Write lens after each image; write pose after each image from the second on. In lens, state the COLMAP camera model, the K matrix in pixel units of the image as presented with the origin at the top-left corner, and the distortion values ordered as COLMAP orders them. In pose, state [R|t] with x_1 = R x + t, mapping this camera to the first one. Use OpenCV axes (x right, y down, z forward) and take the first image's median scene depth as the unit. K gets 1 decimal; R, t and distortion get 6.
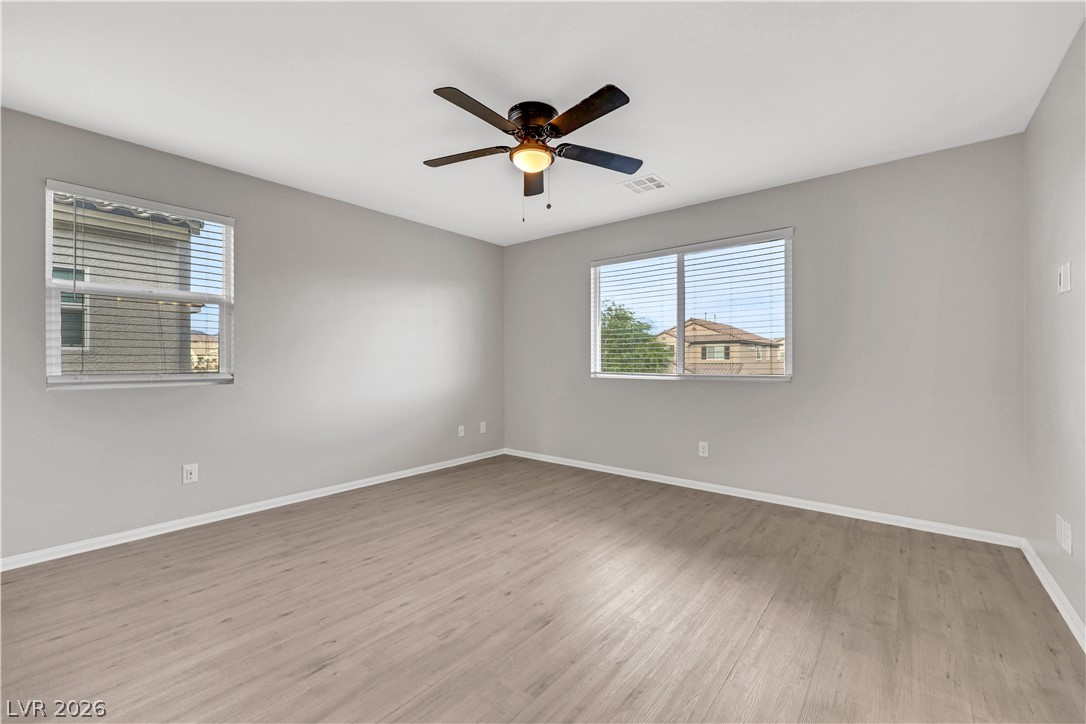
lens RADIAL K [[445.6, 0, 542.6], [0, 445.6, 355.1], [0, 0, 1]] dist [0.001042, 0.000252]
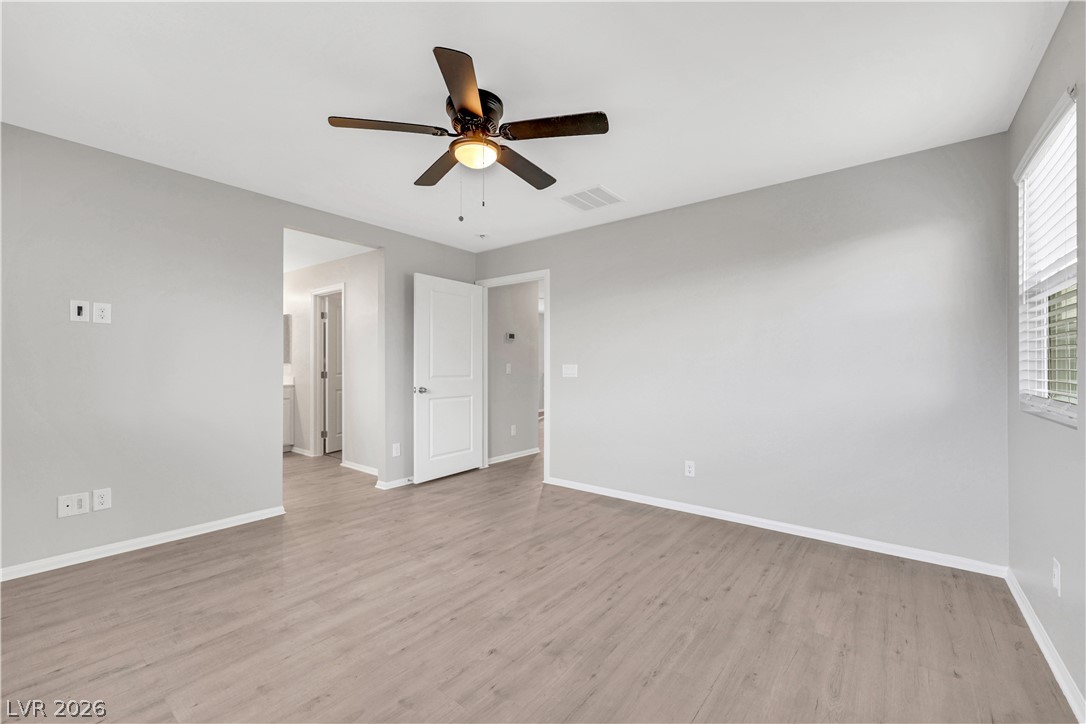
lens RADIAL K [[445.6, 0, 542.6], [0, 445.6, 355.1], [0, 0, 1]] dist [0.001042, 0.000252]
pose [[-0.999946, -0.001755, -0.010202, -0.143007], [-0.001384, 0.999343, -0.036218, 0.003587], [0.010259, -0.036202, -0.999292, 1.832928]]
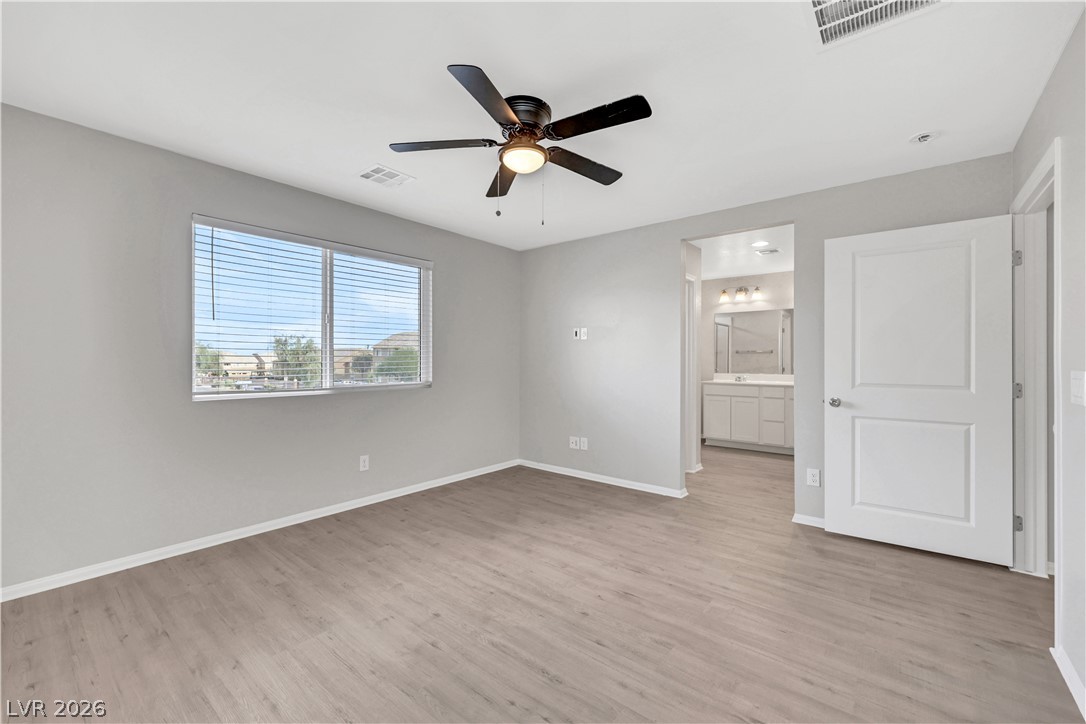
lens RADIAL K [[445.6, 0, 542.6], [0, 445.6, 355.1], [0, 0, 1]] dist [0.001042, 0.000252]
pose [[0.005303, 0.011061, 0.999925, -0.900089], [-0.014205, 0.999839, -0.010985, -0.025715], [-0.999885, -0.014145, 0.005460, 0.913509]]
